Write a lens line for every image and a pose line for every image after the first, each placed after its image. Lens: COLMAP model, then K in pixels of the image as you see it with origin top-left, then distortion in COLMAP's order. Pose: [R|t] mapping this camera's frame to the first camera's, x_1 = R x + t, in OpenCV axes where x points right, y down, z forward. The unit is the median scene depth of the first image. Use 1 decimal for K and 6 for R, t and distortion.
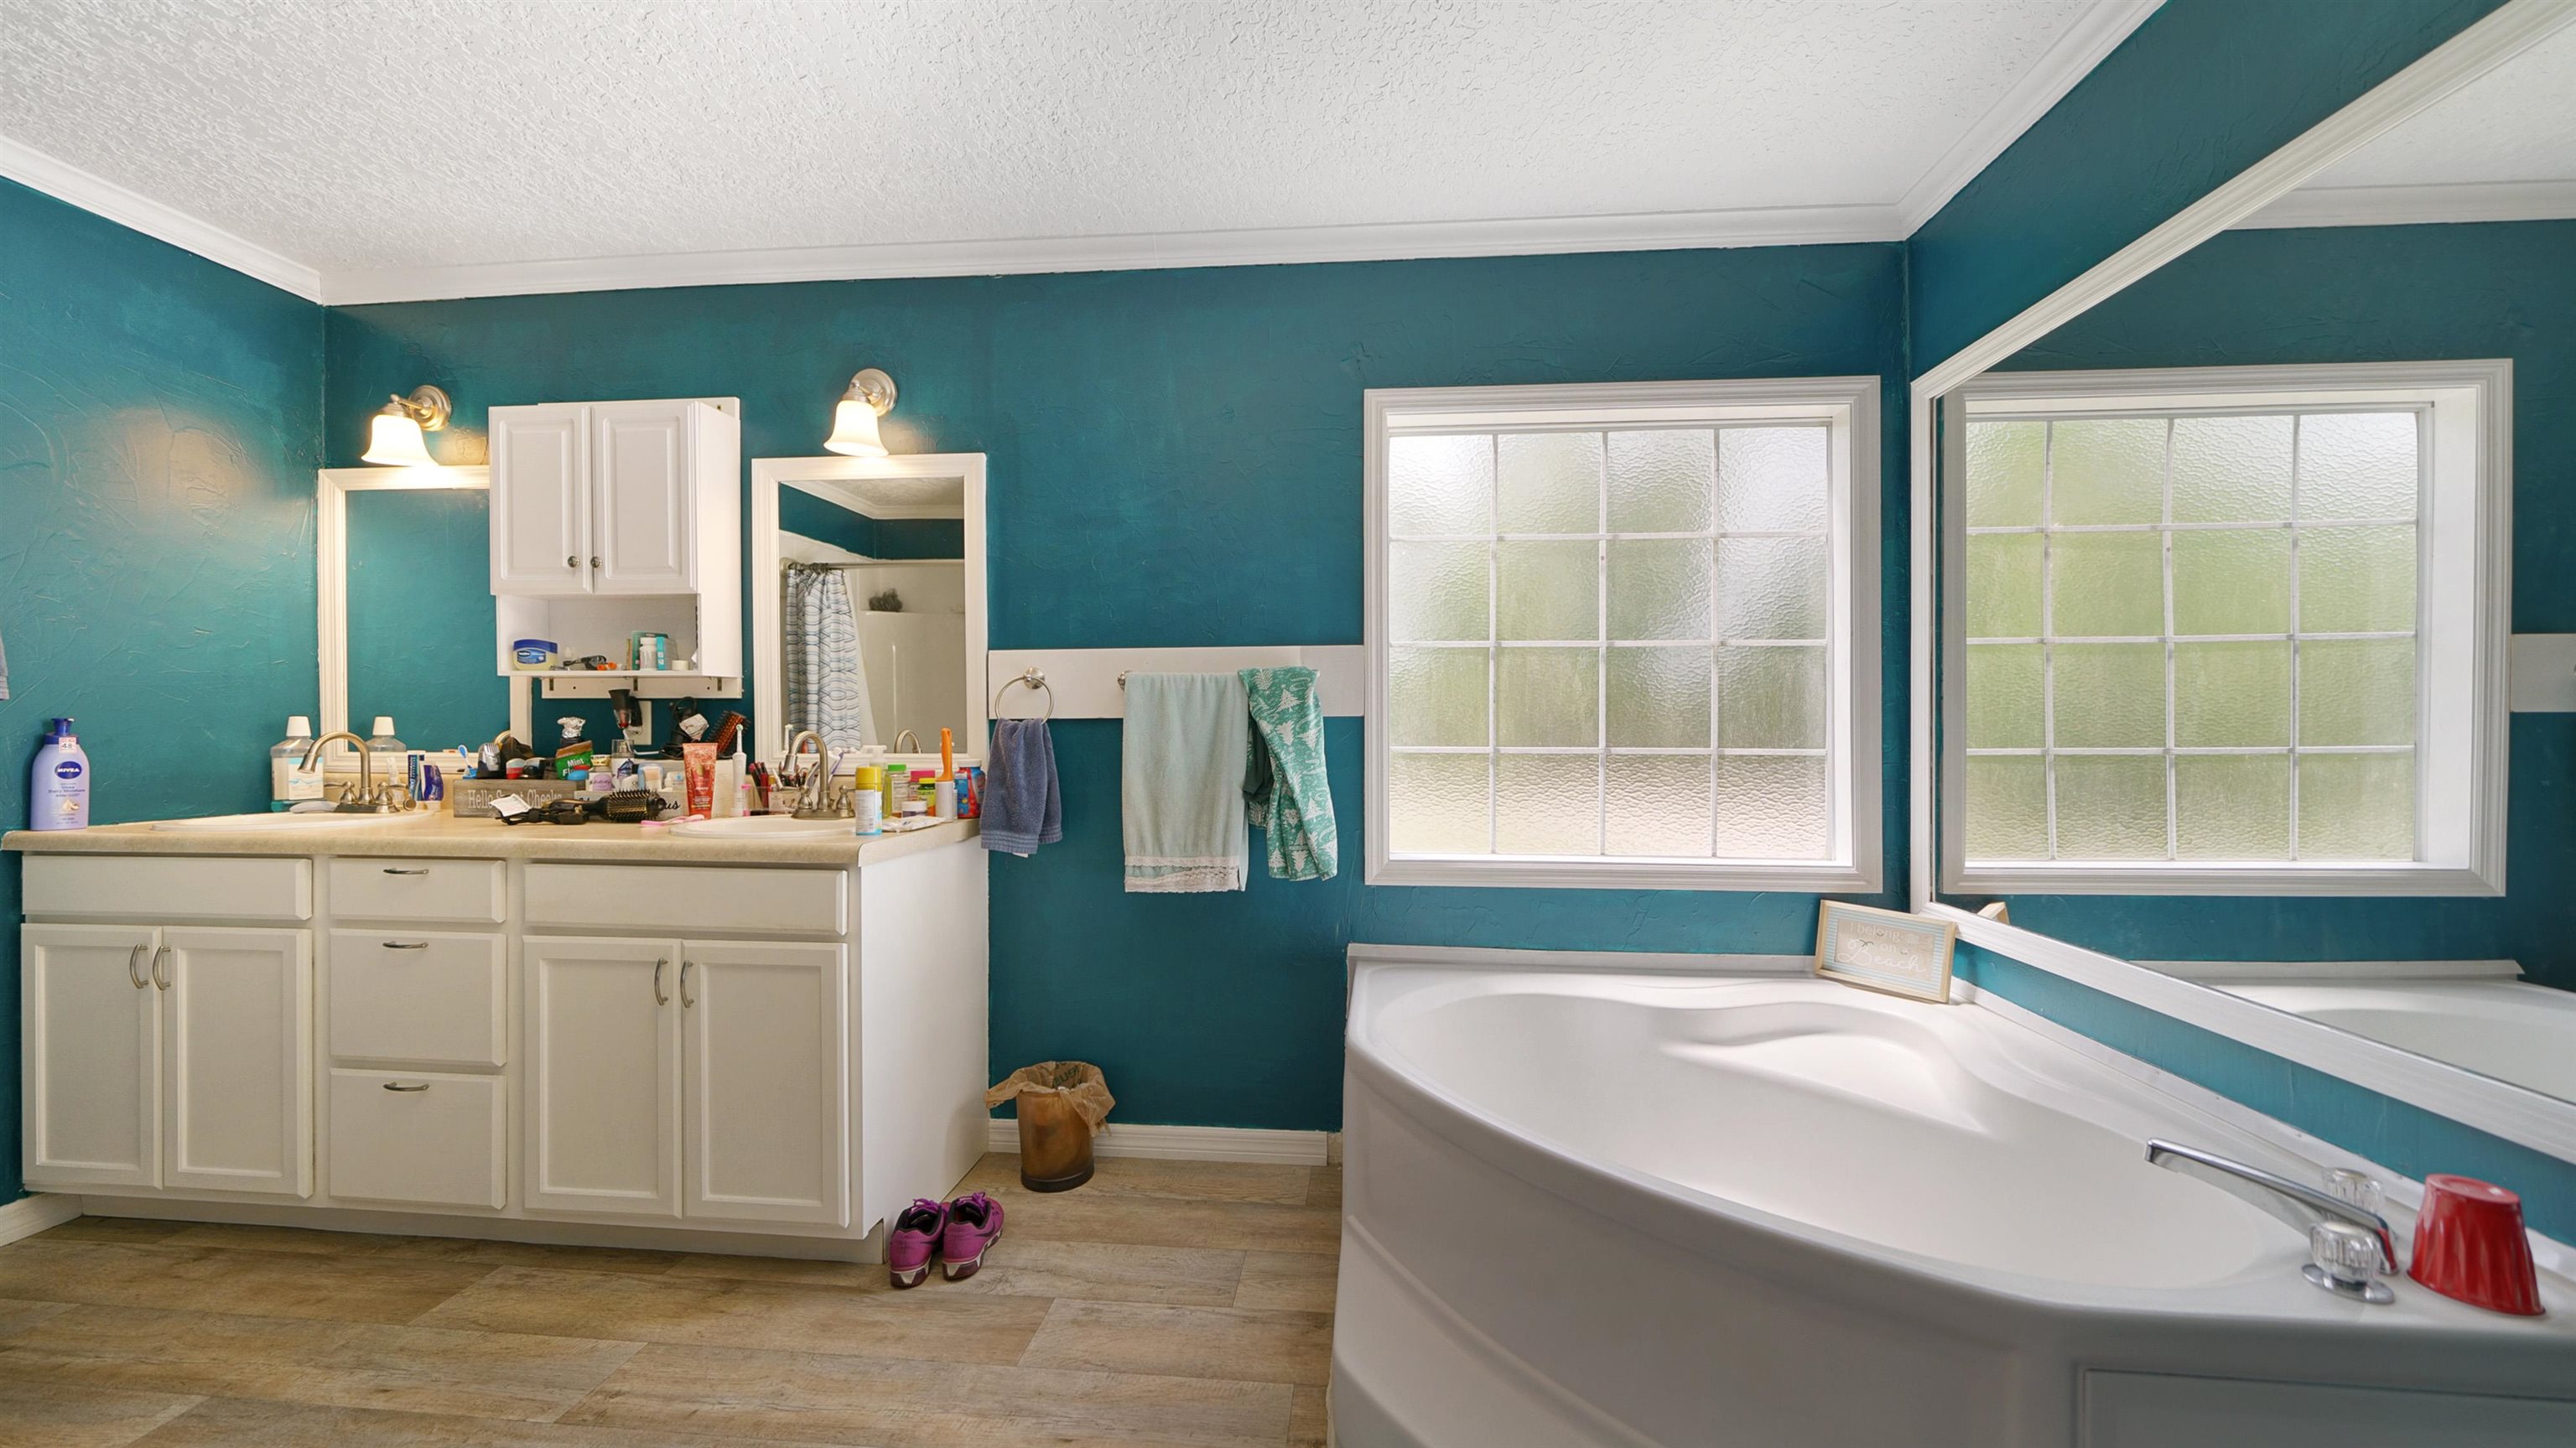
lens RADIAL K [[903.6, 0, 1314.2], [0, 903.6, 731.5], [0, 0, 1]] dist [-0.010145, 0.000691]
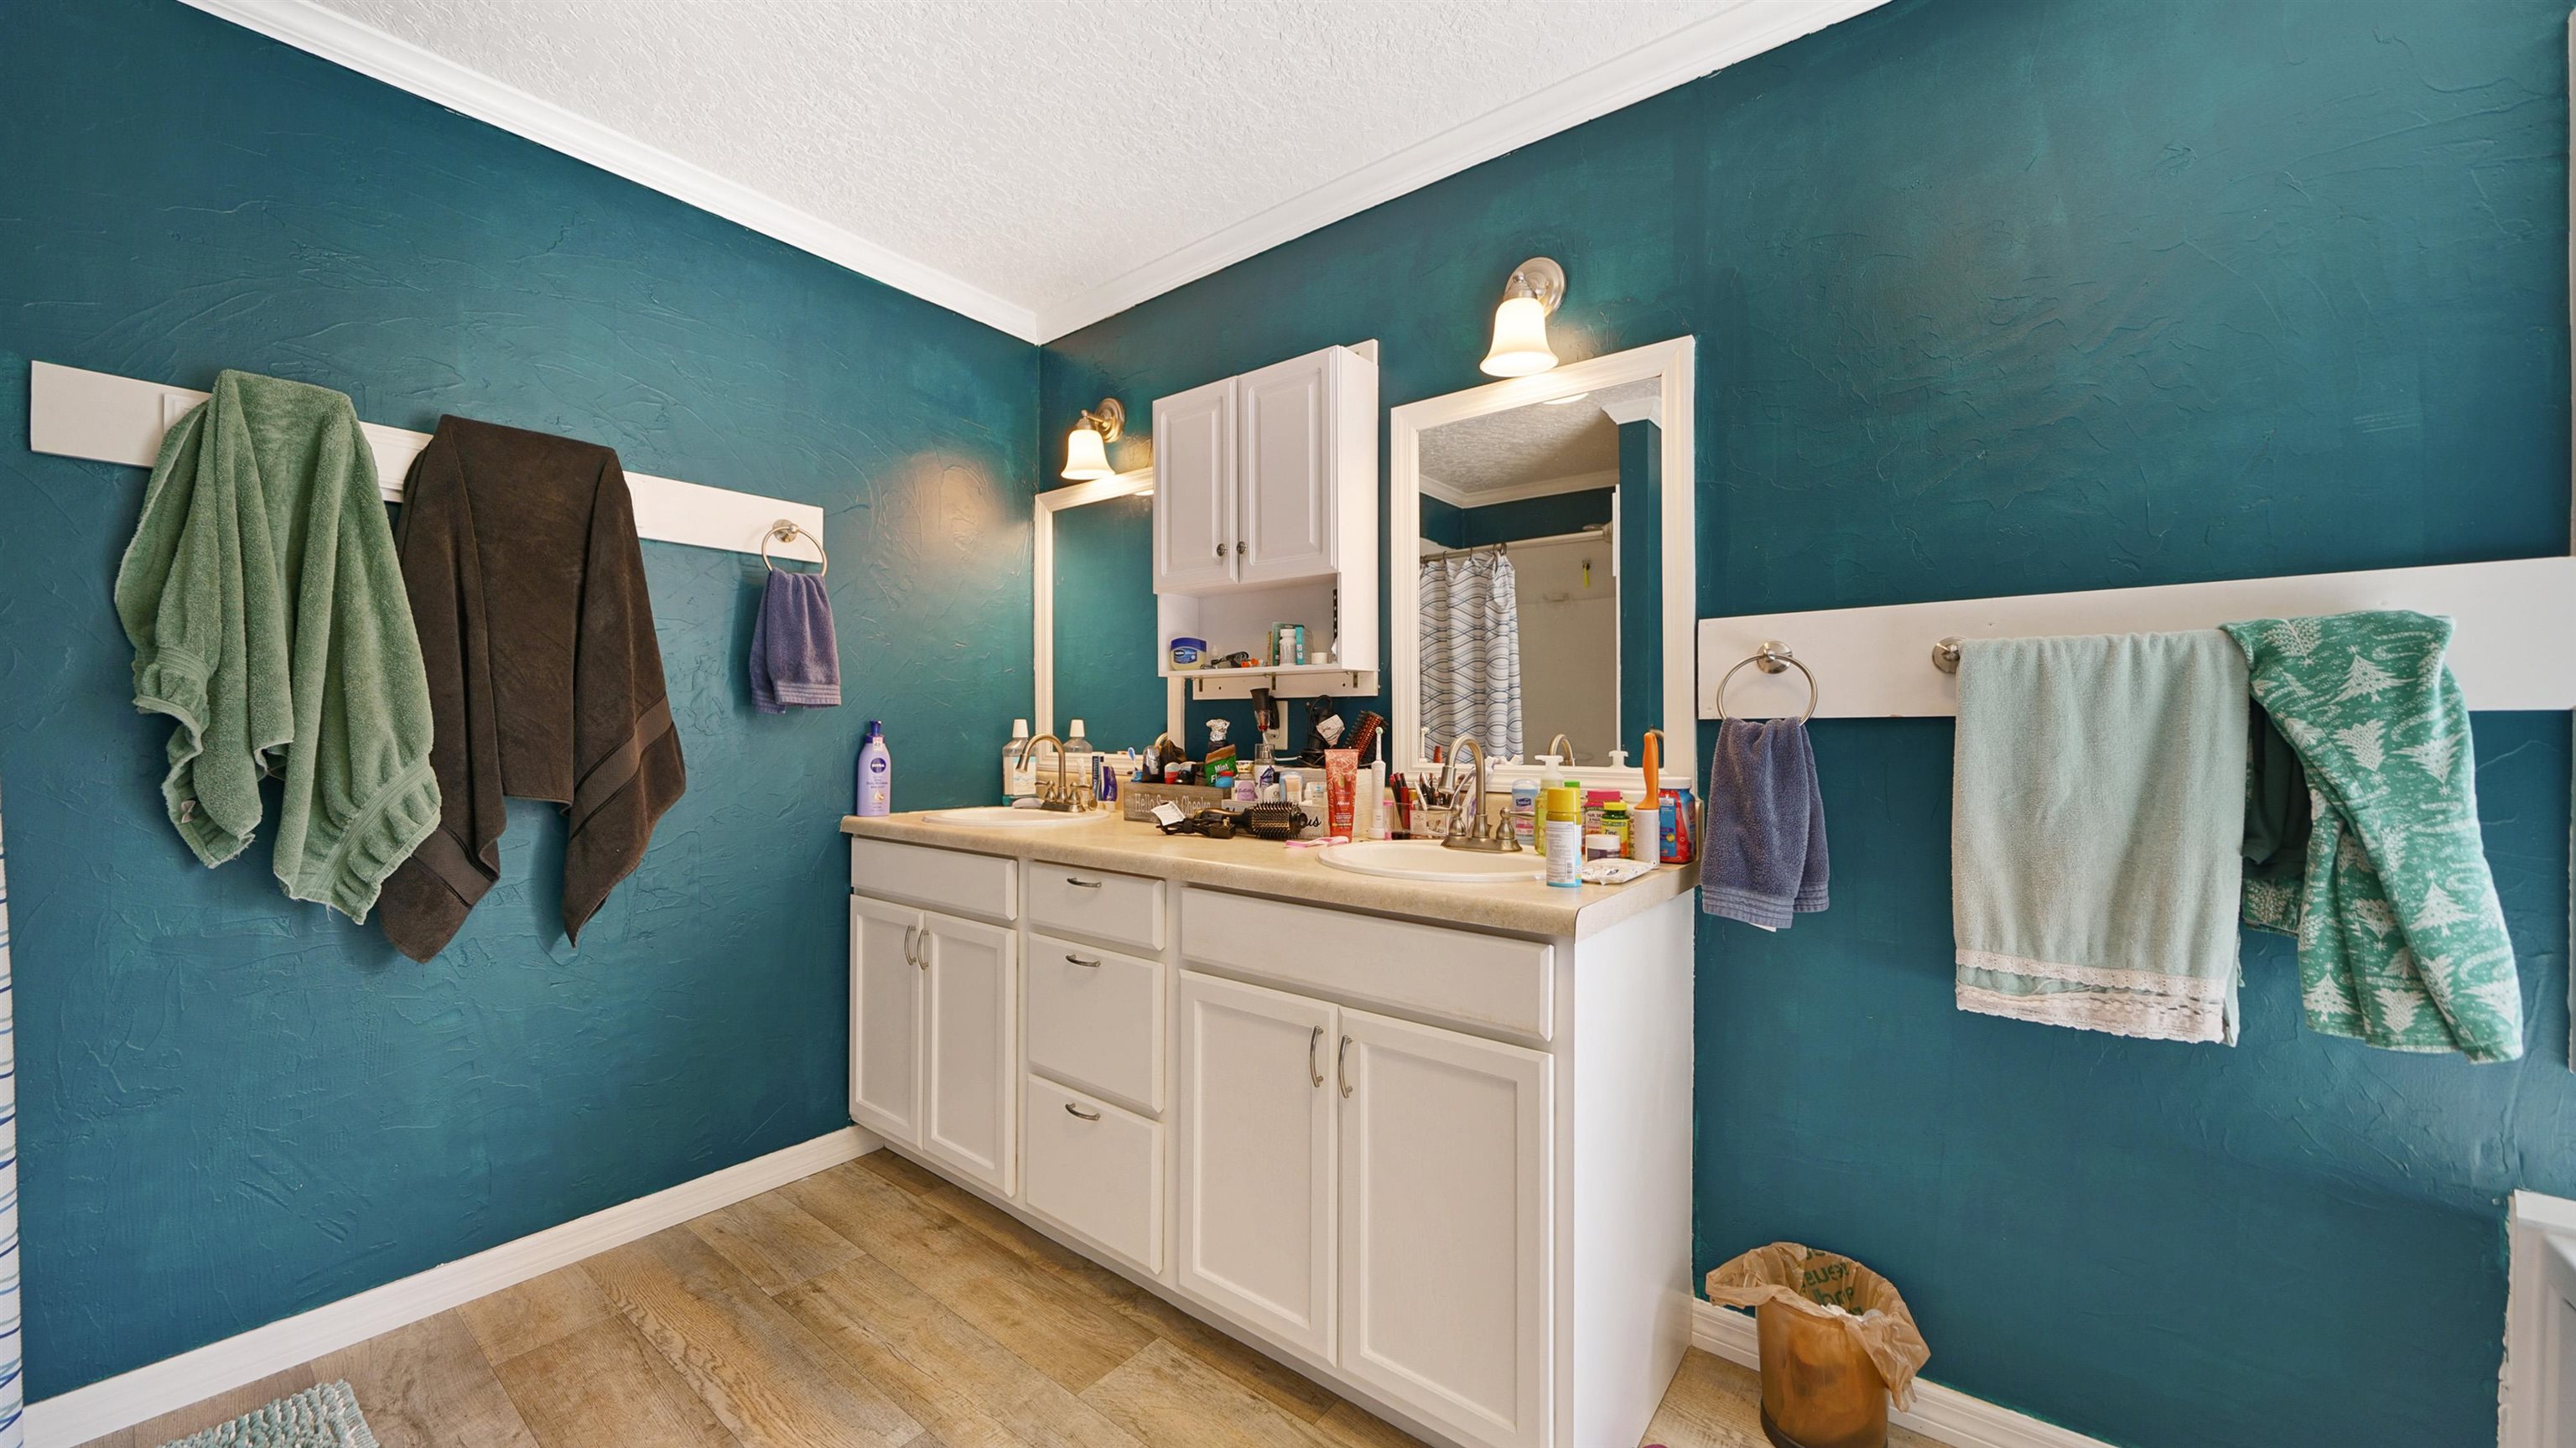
lens RADIAL K [[903.6, 0, 1295.7], [0, 903.6, 734.4], [0, 0, 1]] dist [-0.010145, 0.000691]
pose [[0.833810, 0.005507, -0.552025, -0.248574], [-0.005792, 0.999982, 0.001227, -0.001777], [0.552022, 0.002174, 0.833827, 0.268261]]
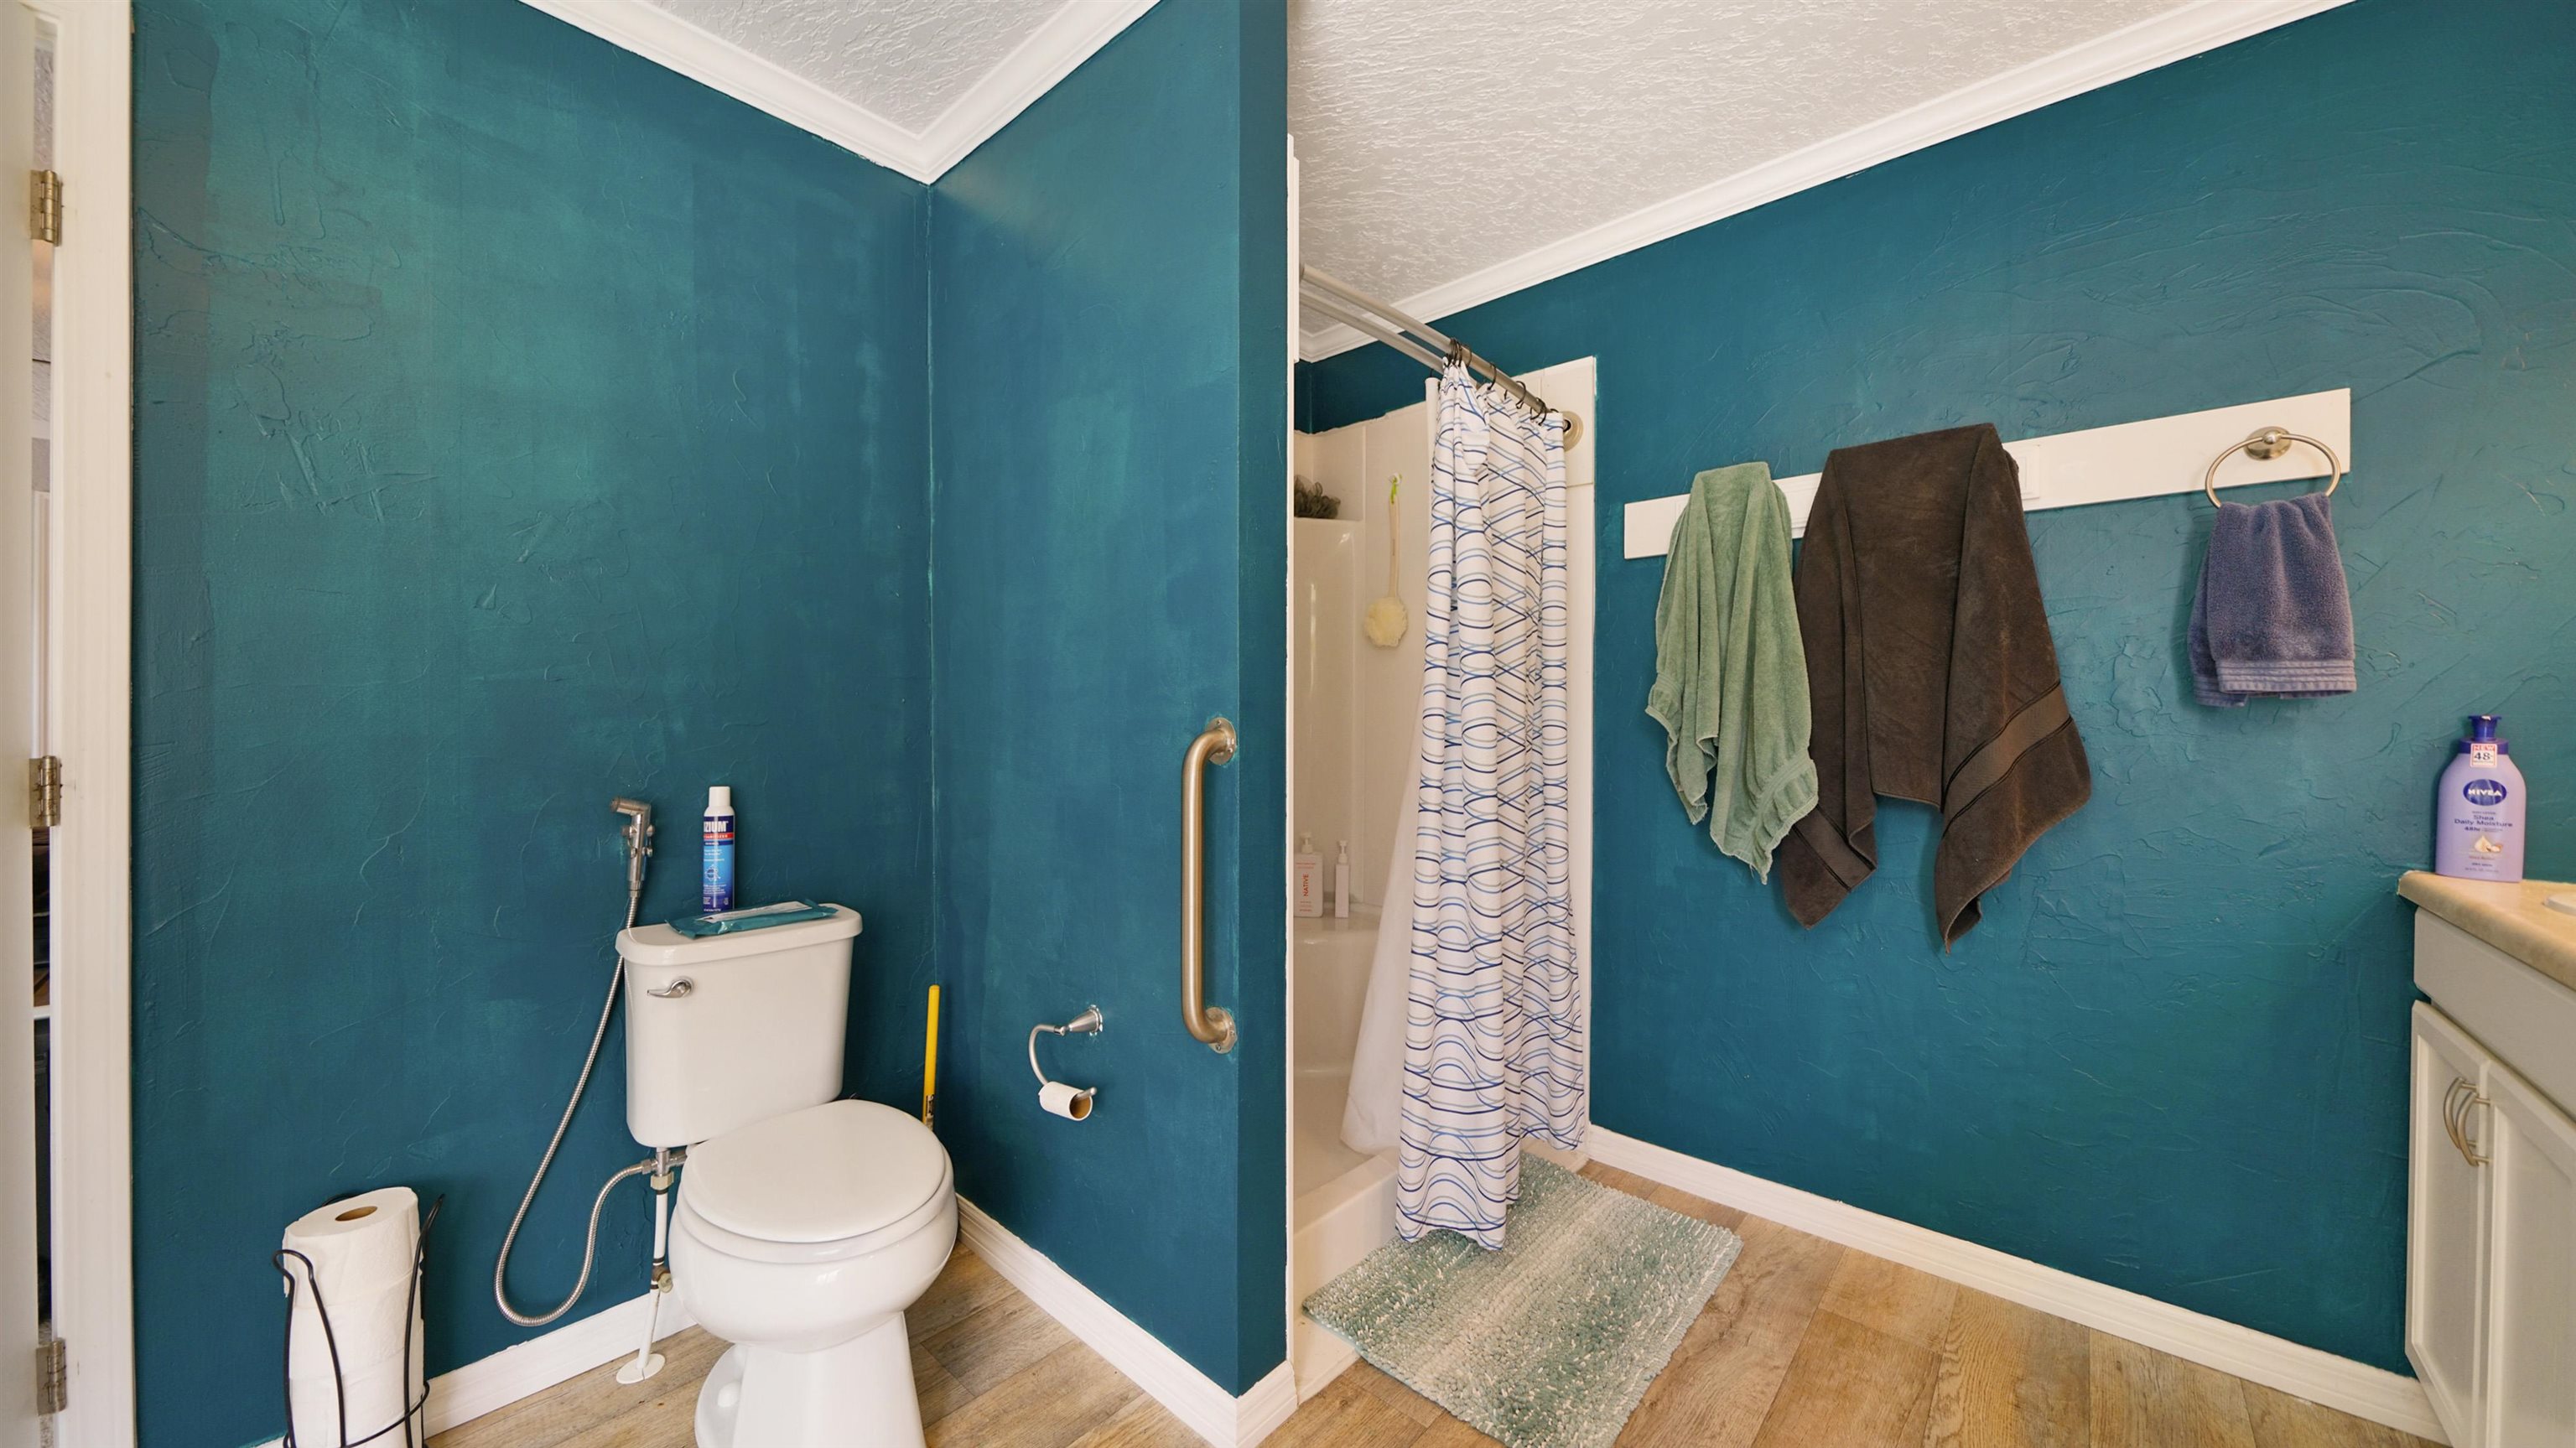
lens RADIAL K [[903.6, 0, 1302.3], [0, 903.6, 722.6], [0, 0, 1]] dist [-0.010145, 0.000691]
pose [[-0.617275, -0.002355, -0.786744, -0.271801], [-0.006618, 0.999976, 0.002199, -0.004148], [0.786720, 0.006564, -0.617276, 0.605330]]
